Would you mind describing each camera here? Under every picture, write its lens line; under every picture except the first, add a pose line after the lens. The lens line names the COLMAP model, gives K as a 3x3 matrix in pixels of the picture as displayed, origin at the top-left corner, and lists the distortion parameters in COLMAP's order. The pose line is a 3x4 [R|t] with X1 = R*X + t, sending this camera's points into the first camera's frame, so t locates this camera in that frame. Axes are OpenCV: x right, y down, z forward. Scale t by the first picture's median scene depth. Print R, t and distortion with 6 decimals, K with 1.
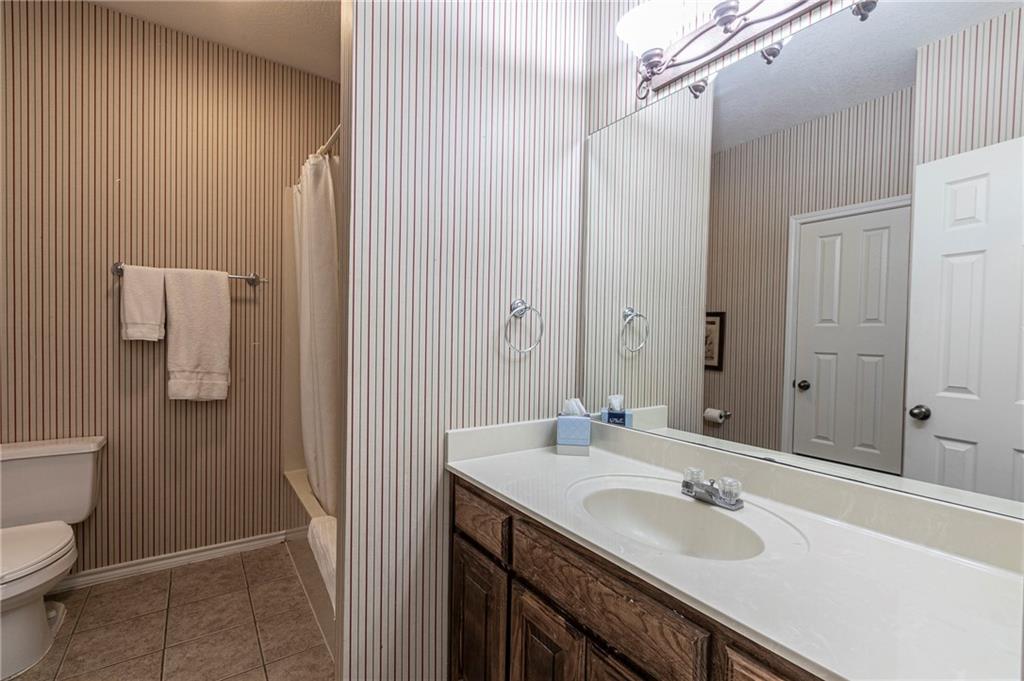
lens RADIAL K [[456.4, 0, 511.5], [0, 456.4, 342.6], [0, 0, 1]] dist [0.003986, 0.000097]
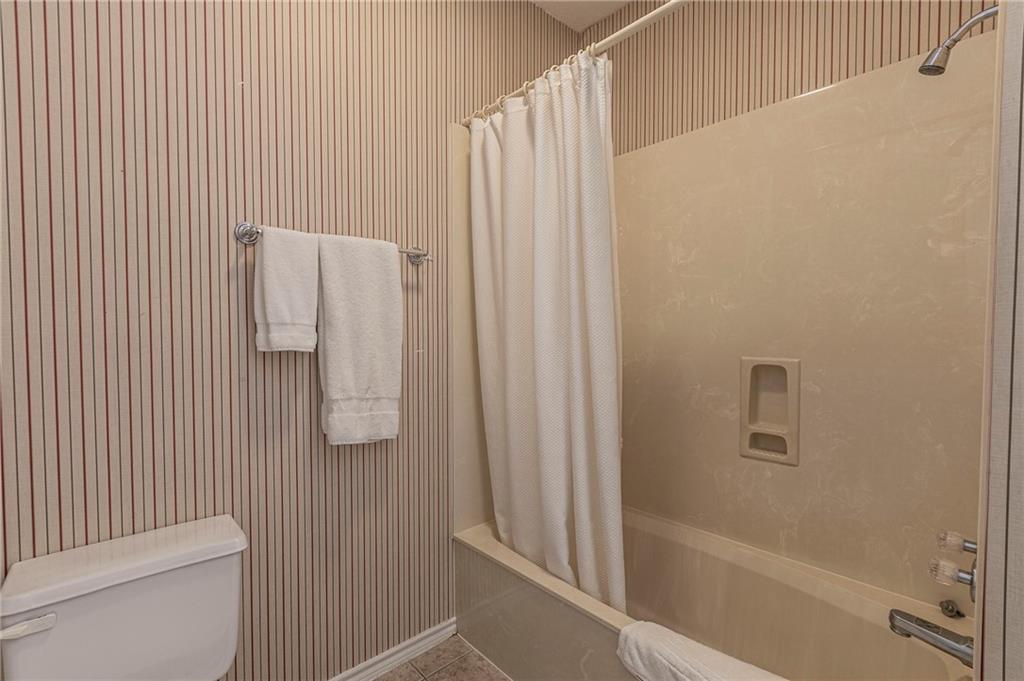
lens RADIAL K [[456.4, 0, 512.8], [0, 456.4, 337.8], [0, 0, 1]] dist [0.003986, 0.000097]
pose [[0.988722, -0.013716, 0.149135, -0.584597], [0.012391, 0.999875, 0.009807, -0.024545], [-0.149251, -0.007849, 0.988768, 0.345029]]
